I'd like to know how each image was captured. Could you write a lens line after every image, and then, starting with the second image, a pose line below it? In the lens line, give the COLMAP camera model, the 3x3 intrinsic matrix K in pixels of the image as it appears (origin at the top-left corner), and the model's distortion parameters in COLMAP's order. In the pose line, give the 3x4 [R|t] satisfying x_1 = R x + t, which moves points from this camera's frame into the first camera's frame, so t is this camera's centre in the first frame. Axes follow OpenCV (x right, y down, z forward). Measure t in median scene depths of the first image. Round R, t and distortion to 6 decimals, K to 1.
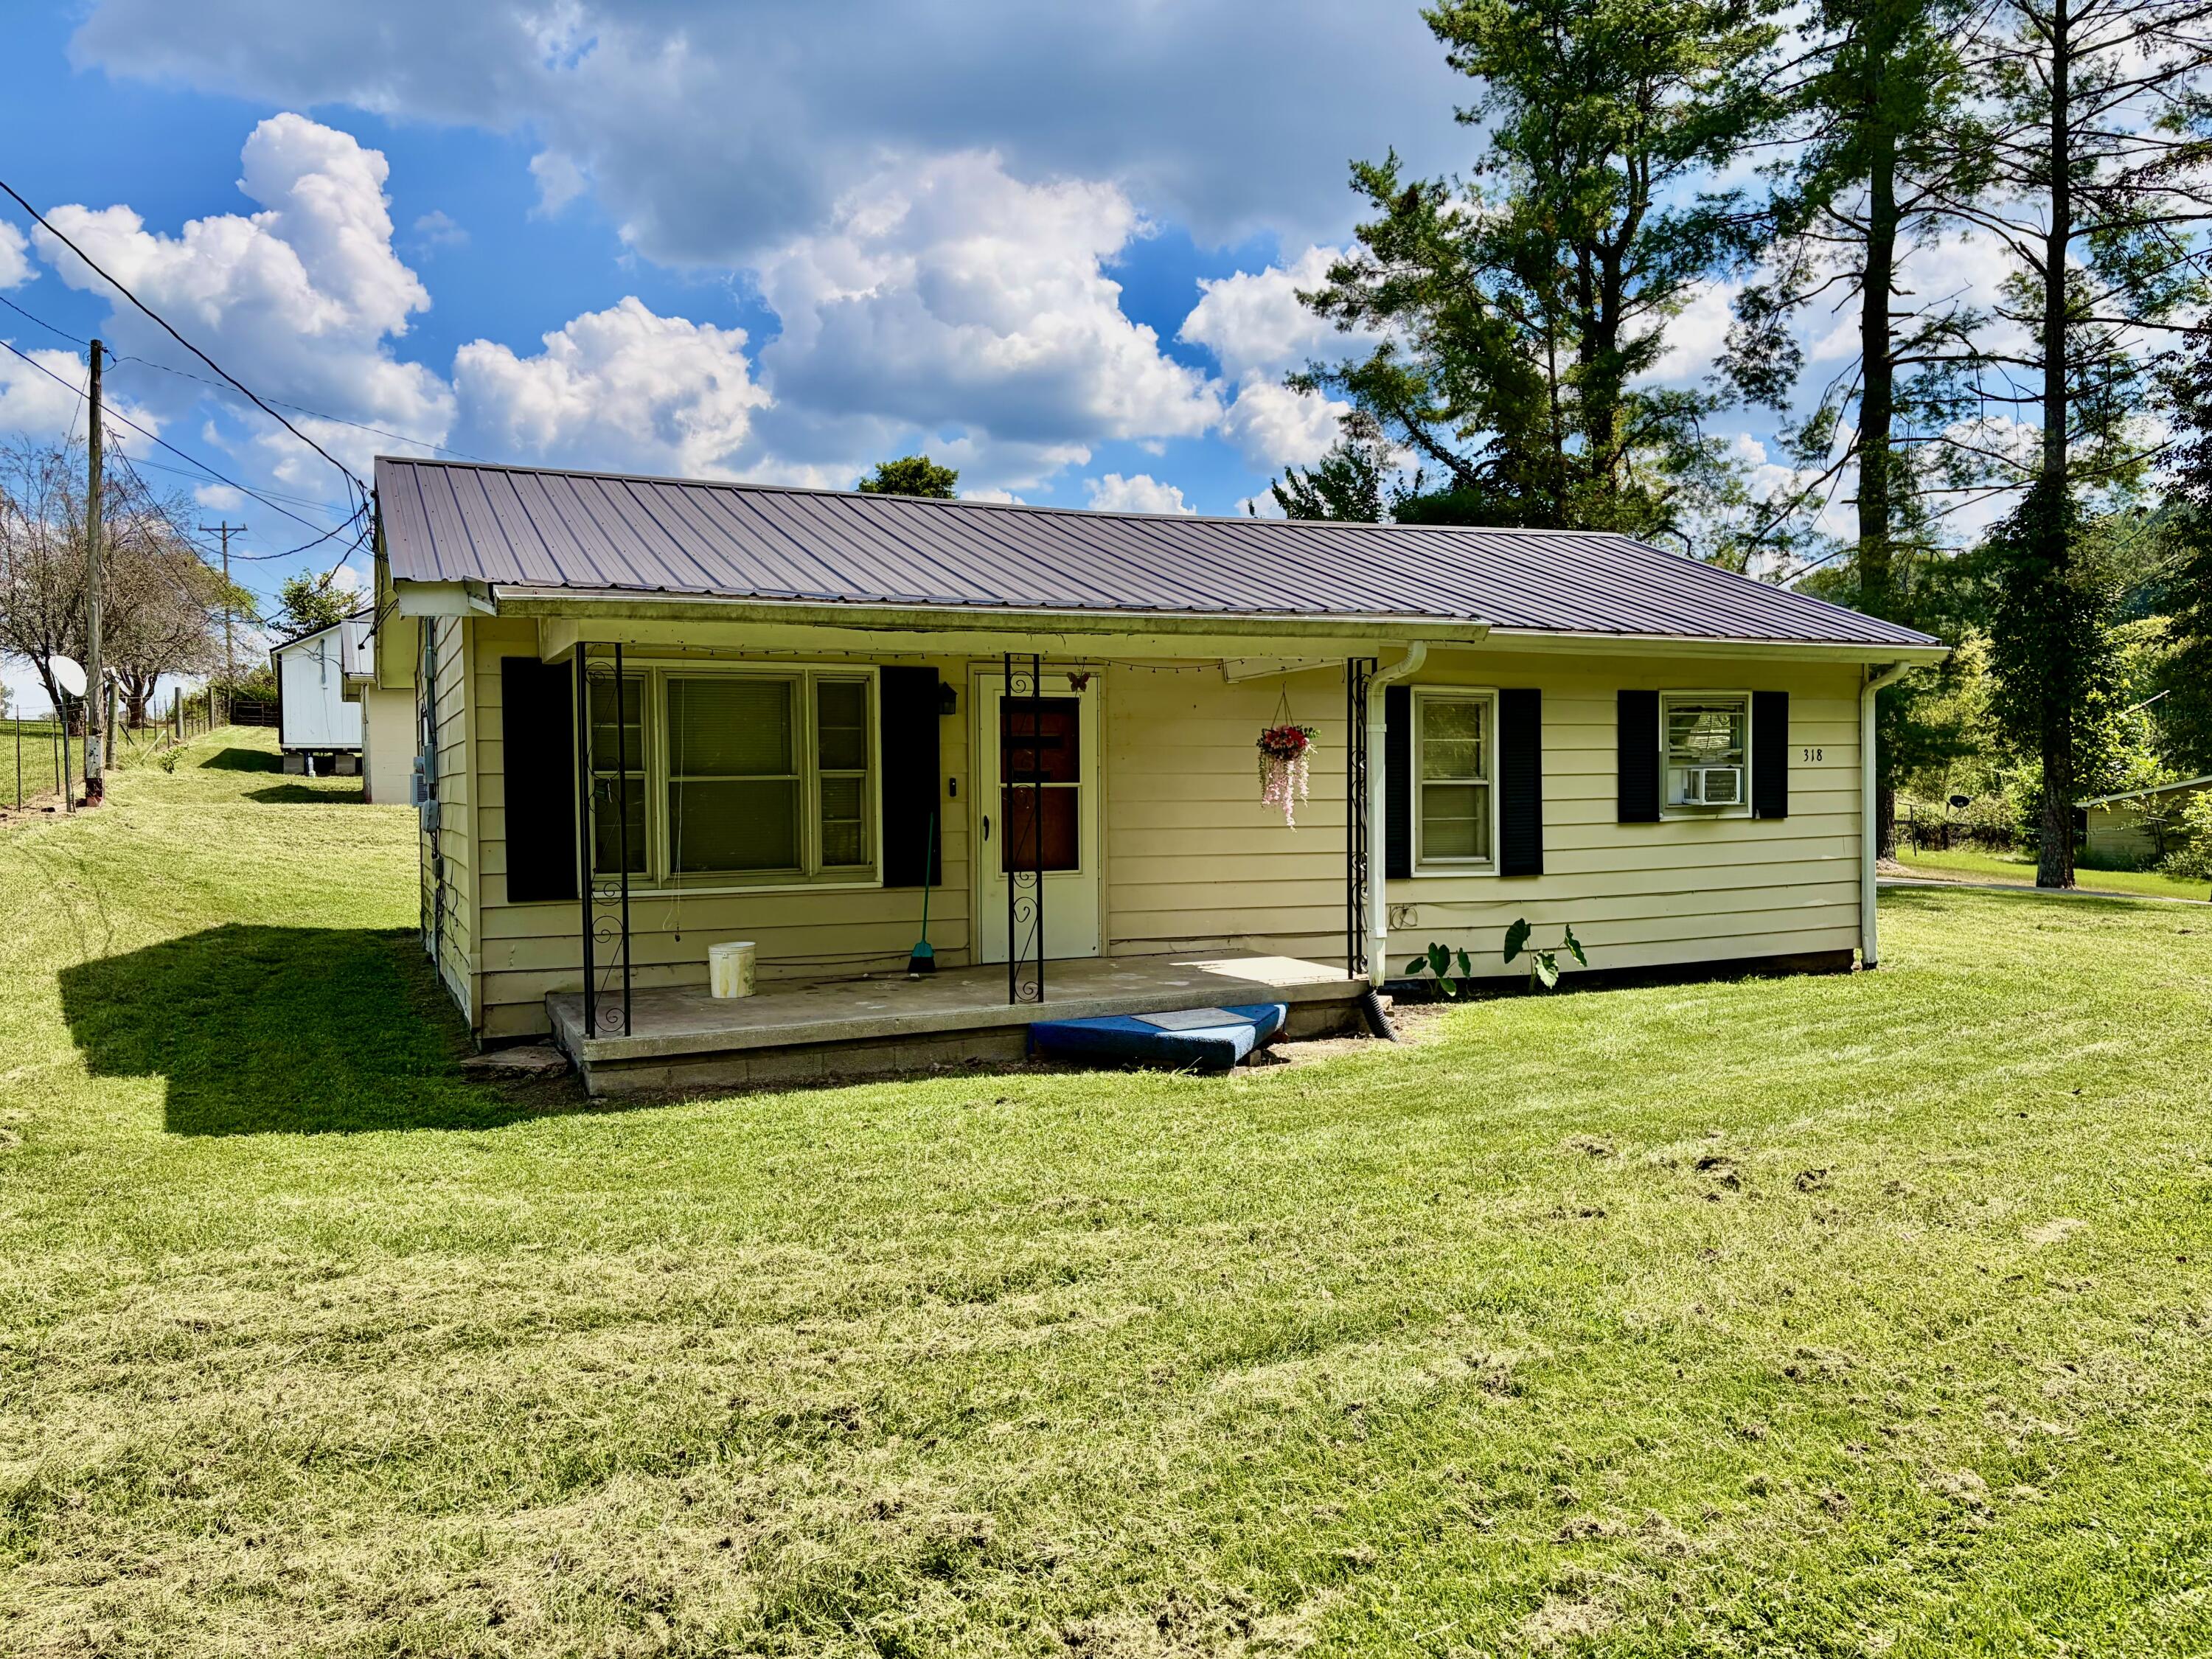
lens RADIAL K [[1707.8, 0, 1119.4], [0, 1707.8, 831.7], [0, 0, 1]] dist [0.038431, -0.014180]
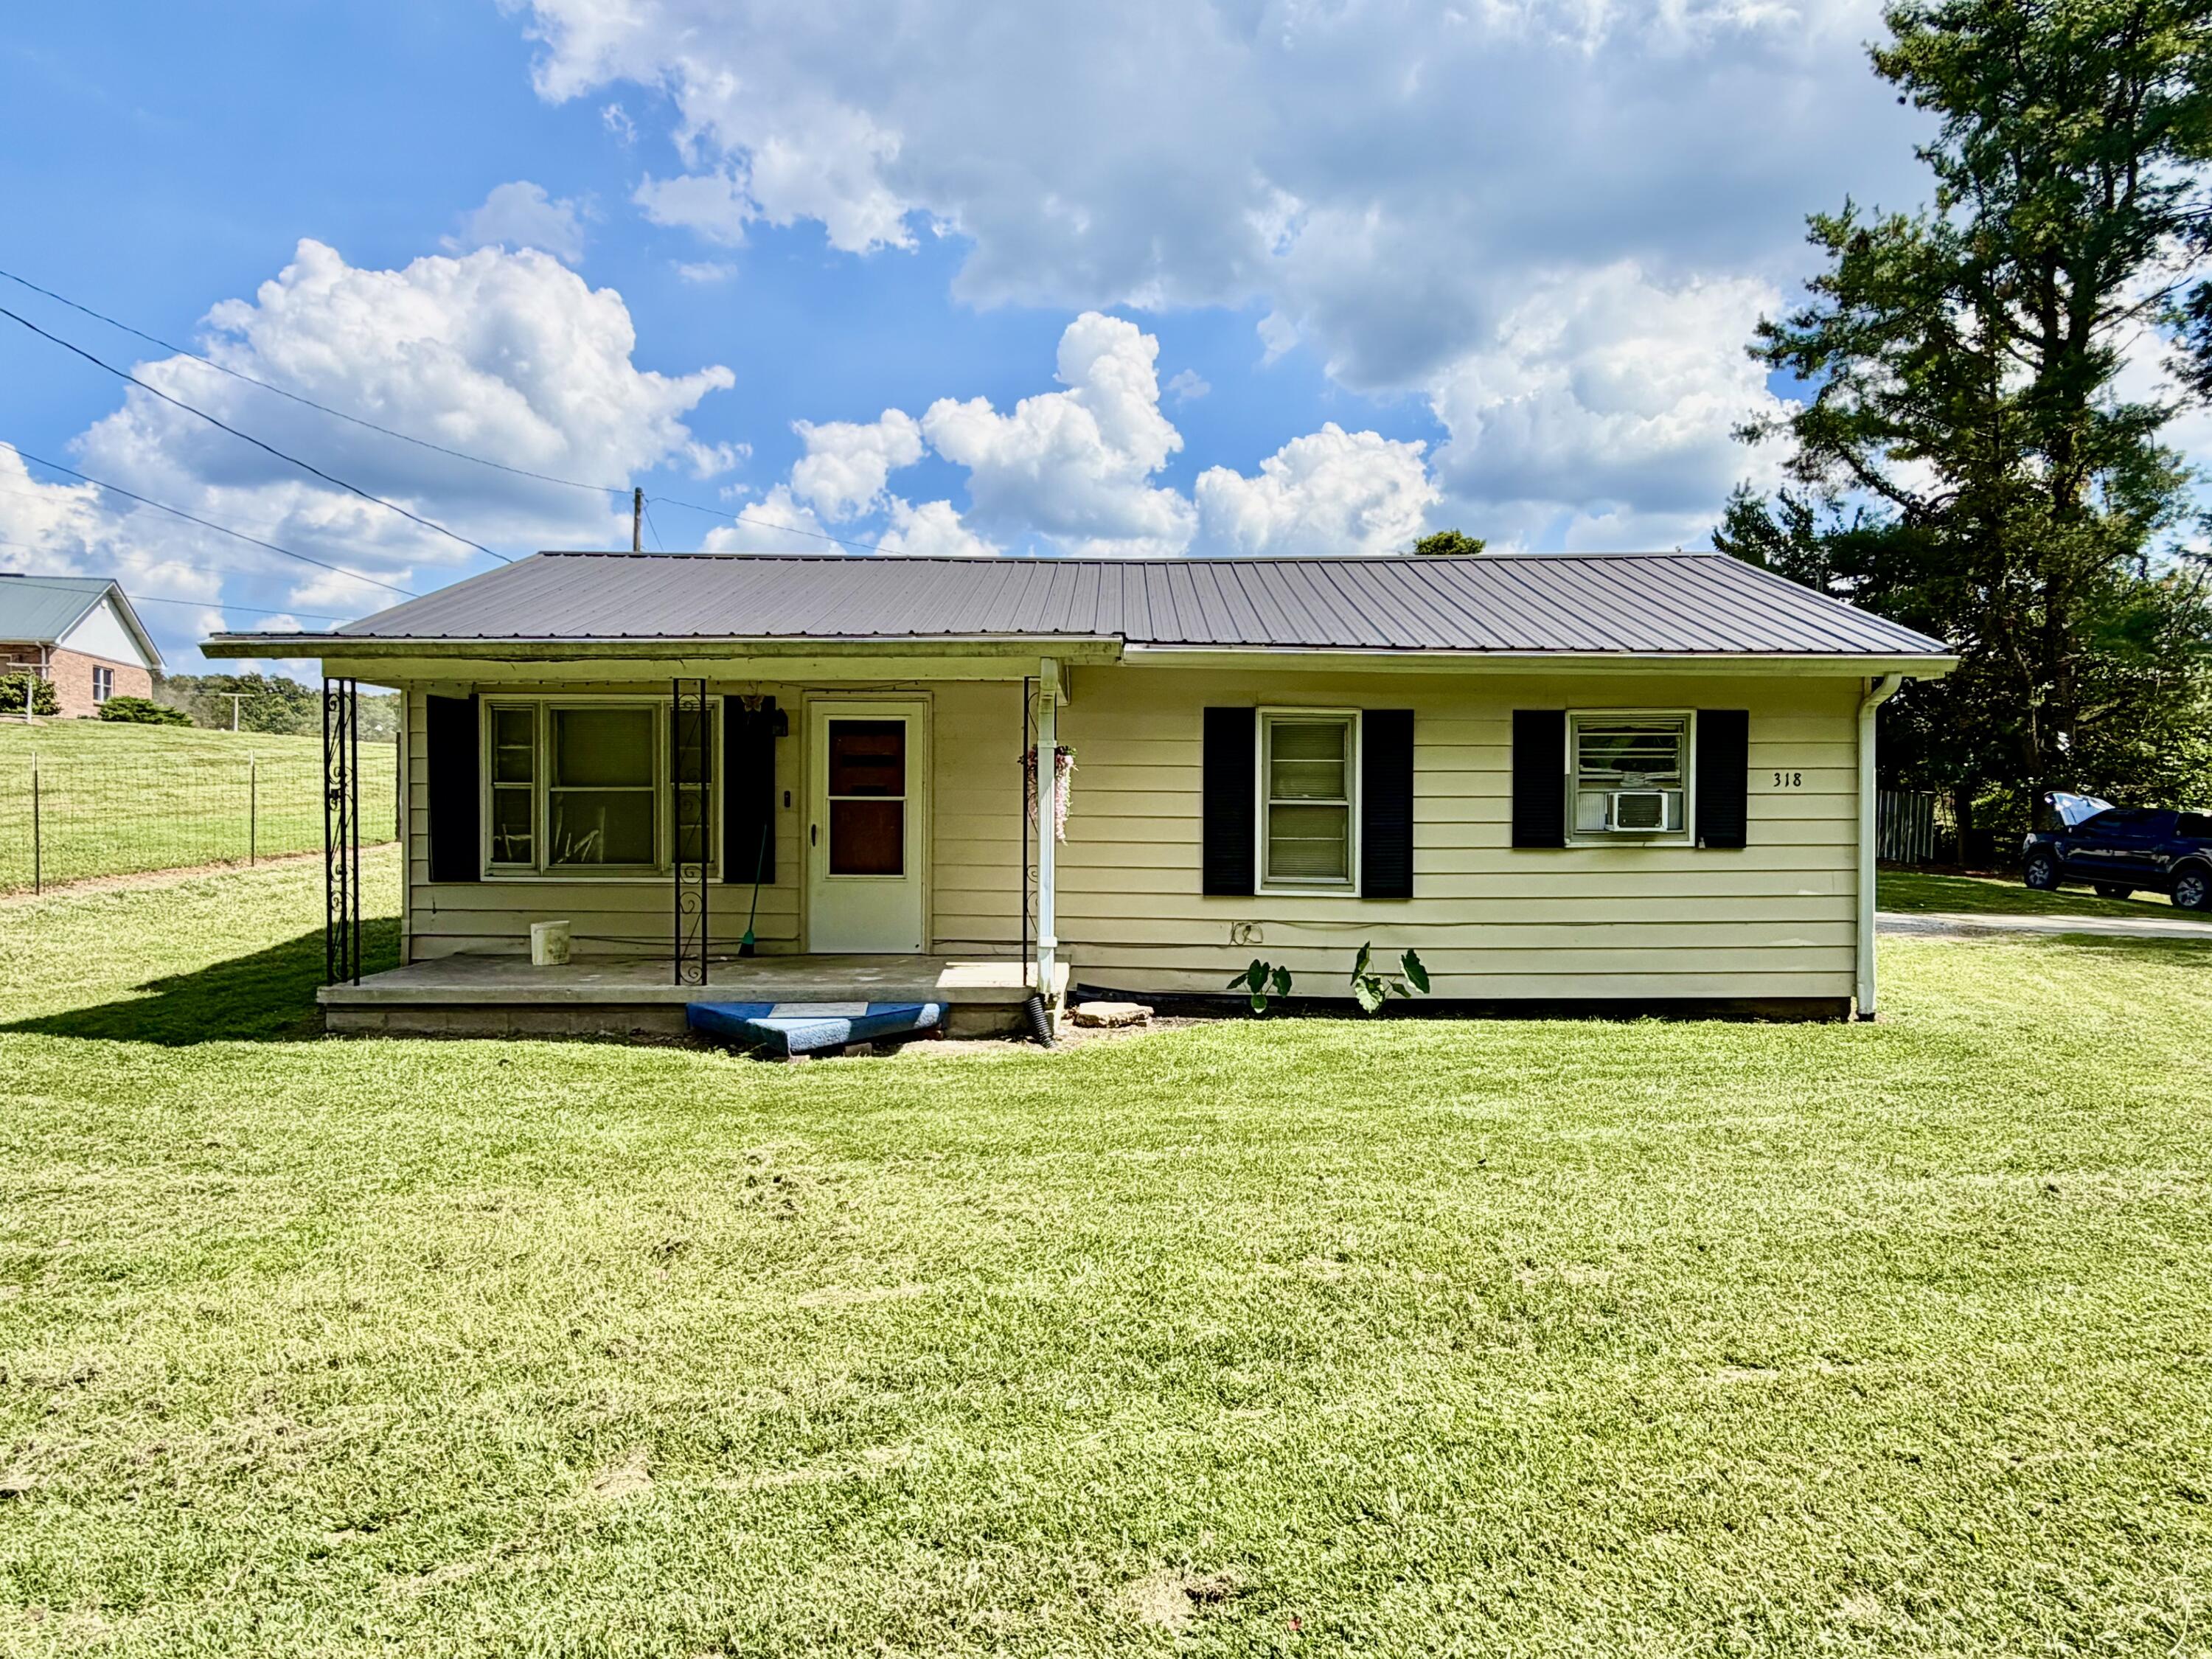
lens RADIAL K [[1421.0, 0, 1103.4], [0, 1421.0, 835.8], [0, 0, 1]] dist [0.003138, 0.004427]
pose [[0.906203, 0.021196, -0.422311, 0.402977], [-0.026708, 0.999618, -0.007140, -0.000132], [0.421998, 0.017750, 0.906423, 0.171659]]
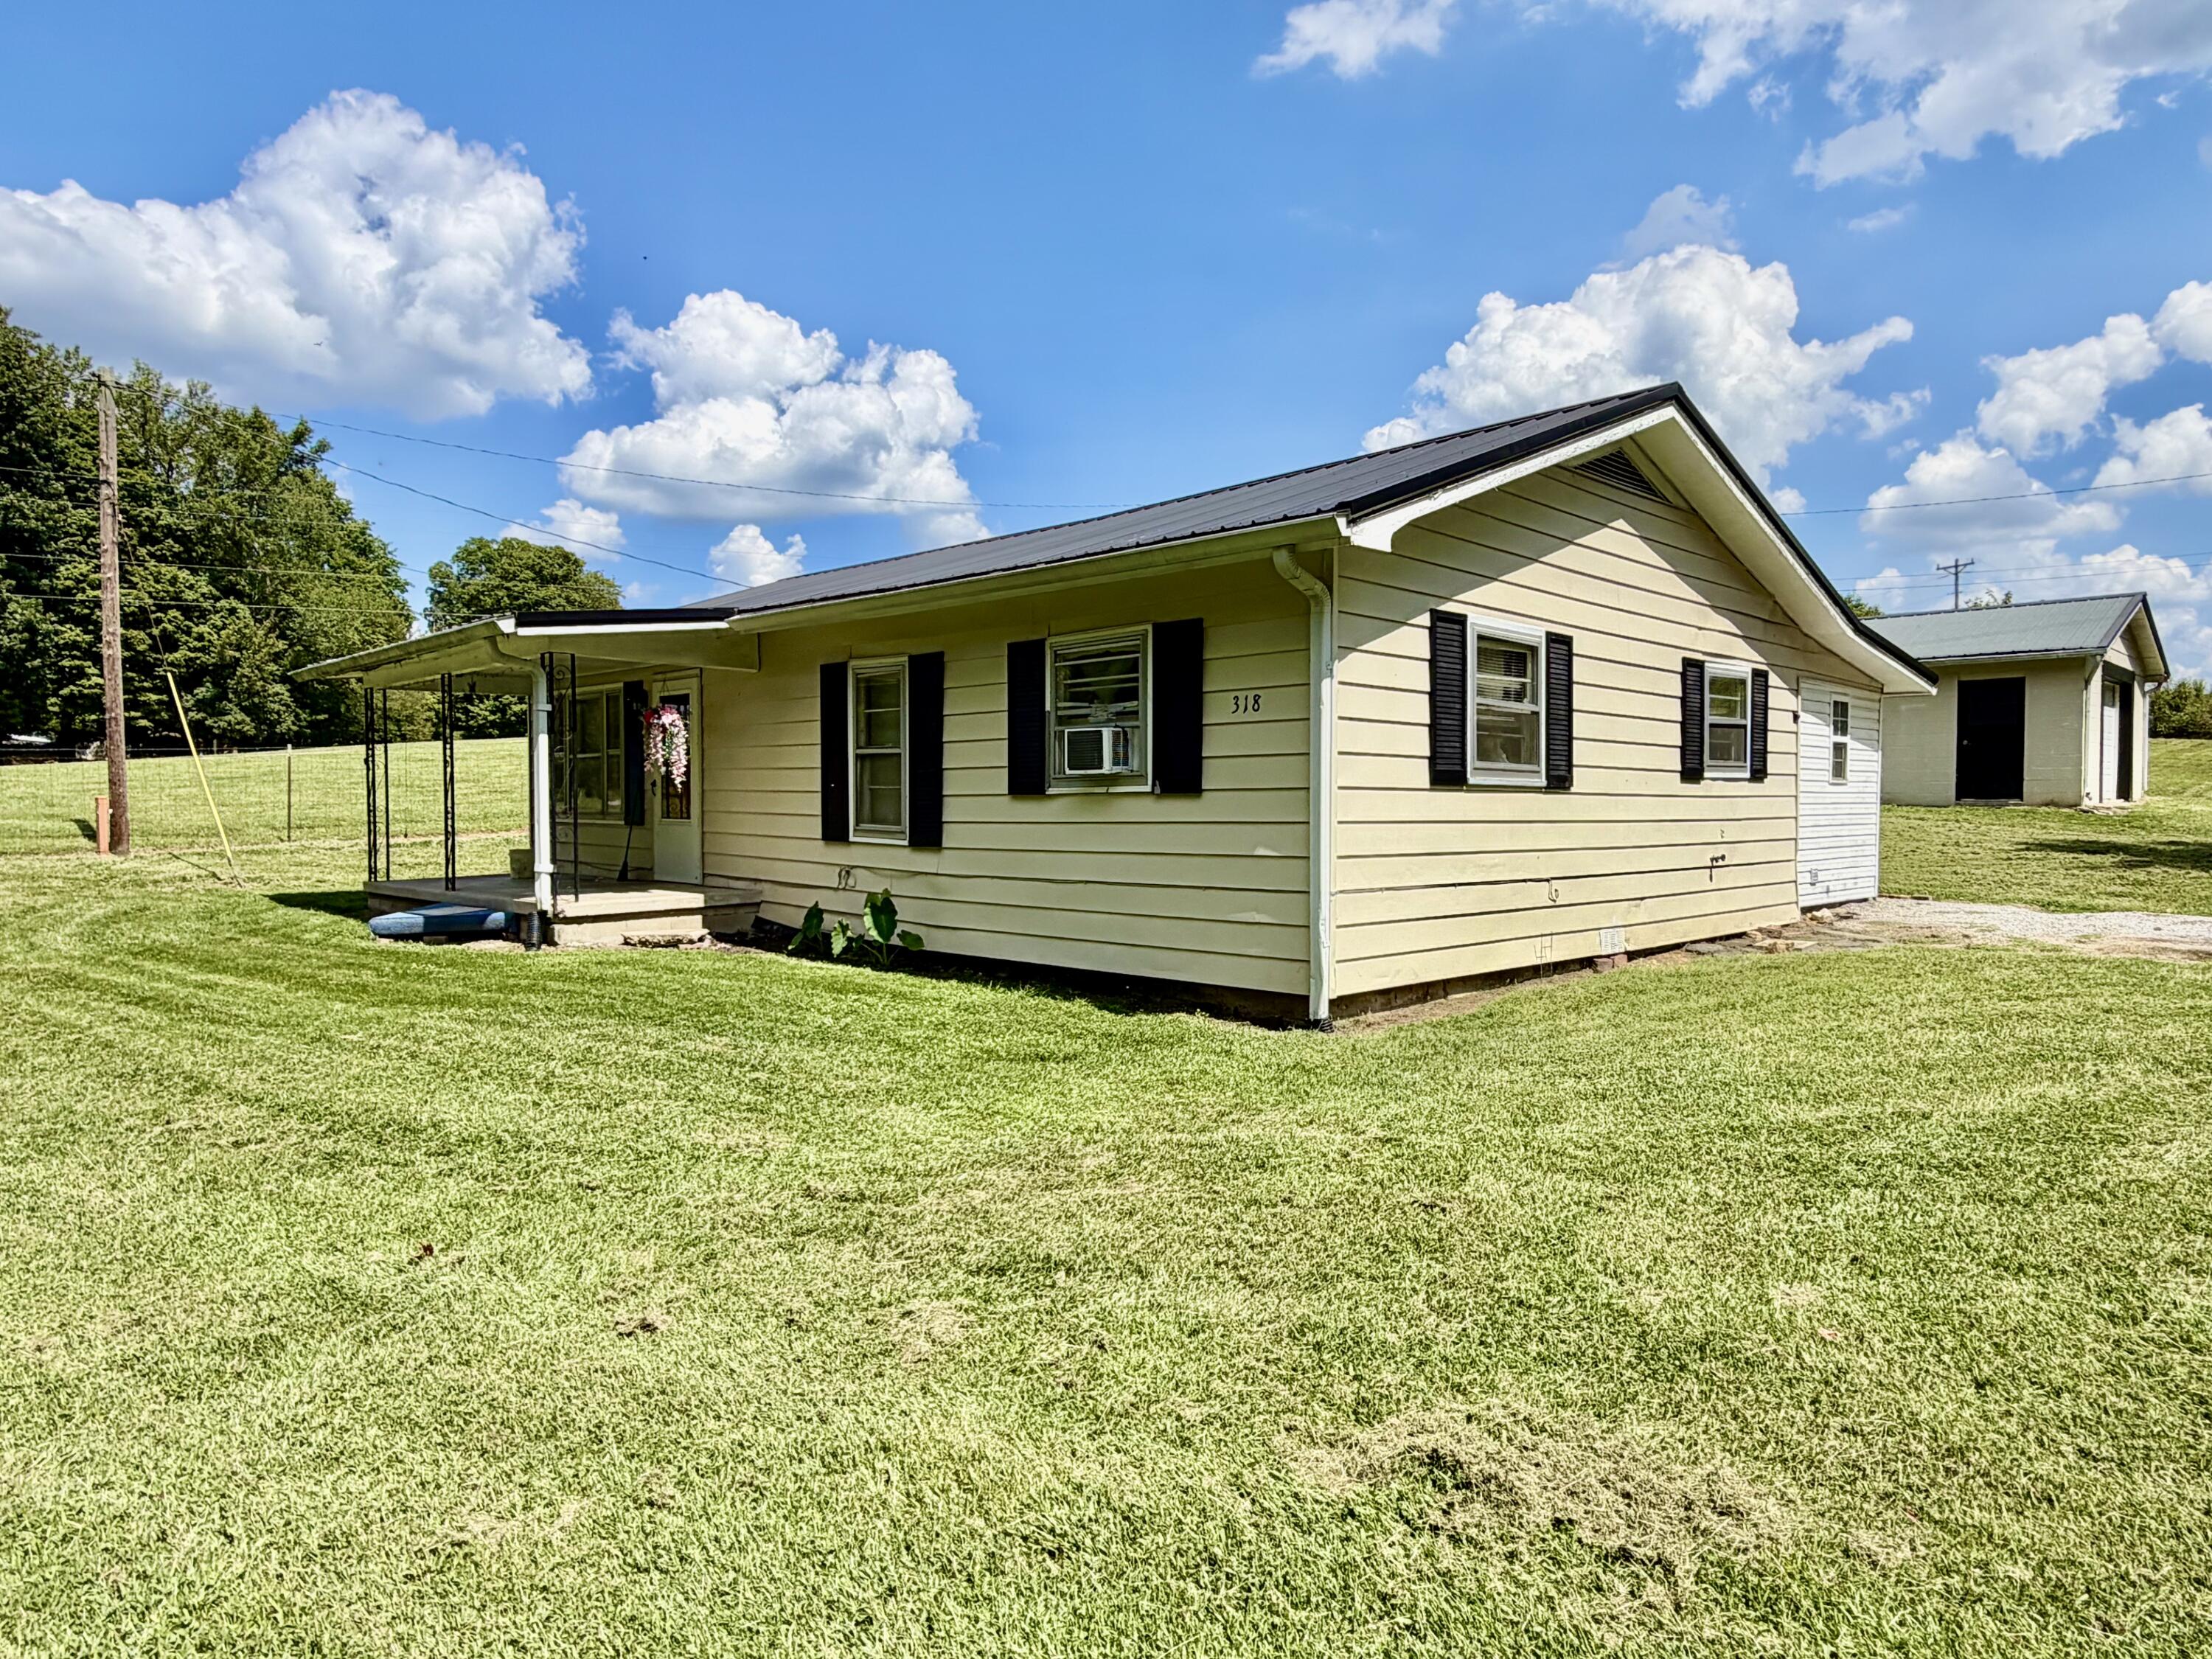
lens RADIAL K [[1353.7, 0, 1119.5], [0, 1353.7, 832.0], [0, 0, 1]] dist [-0.003105, -0.002953]
pose [[0.328852, 0.037786, -0.943625, 0.922853], [-0.029535, 0.999122, 0.029716, -0.008209], [0.943919, 0.018098, 0.329679, 0.791483]]
